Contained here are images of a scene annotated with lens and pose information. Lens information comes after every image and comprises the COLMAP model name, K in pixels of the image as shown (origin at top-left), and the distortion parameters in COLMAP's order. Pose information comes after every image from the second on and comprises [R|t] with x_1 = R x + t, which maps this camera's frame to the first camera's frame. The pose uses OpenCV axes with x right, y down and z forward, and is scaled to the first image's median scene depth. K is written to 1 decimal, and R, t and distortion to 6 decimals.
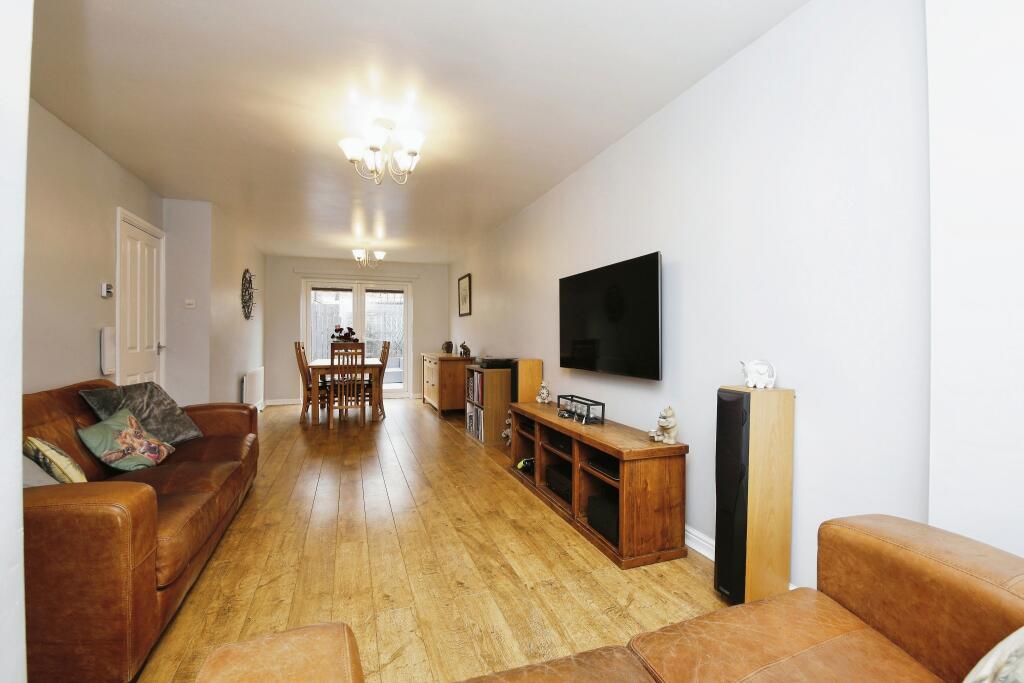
lens RADIAL K [[446.8, 0, 505.3], [0, 446.8, 337.9], [0, 0, 1]] dist [-0.016275, -0.001952]
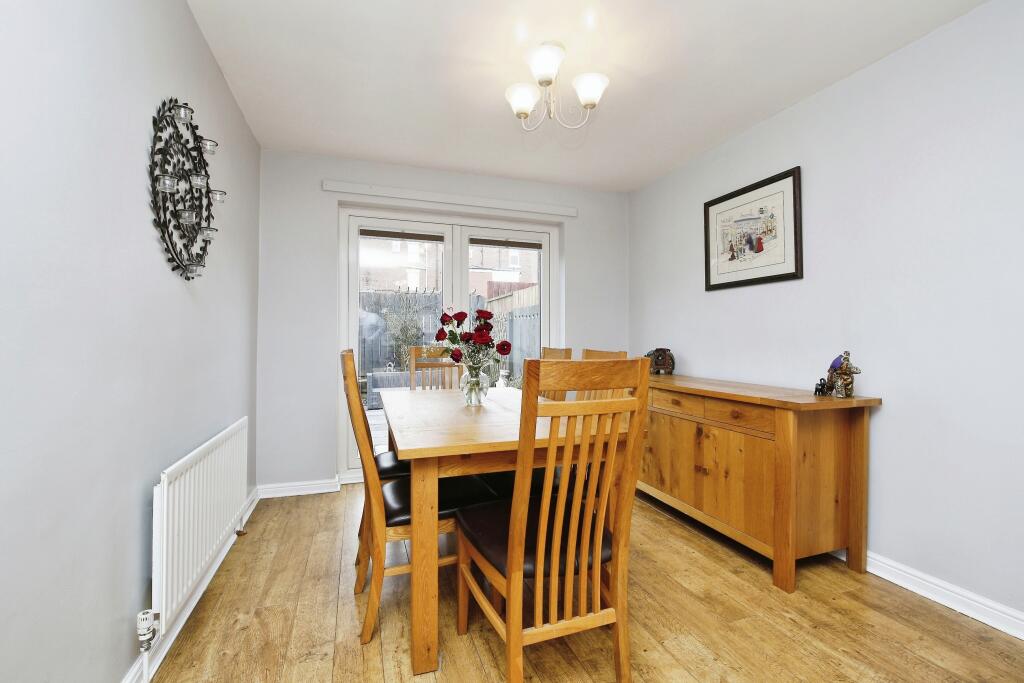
lens RADIAL K [[446.8, 0, 507.0], [0, 446.8, 337.3], [0, 0, 1]] dist [-0.016275, -0.001952]
pose [[0.999978, -0.000476, -0.006677, -0.321187], [0.000405, 0.999944, -0.010596, 0.002313], [0.006682, 0.010593, 0.999922, 0.624493]]
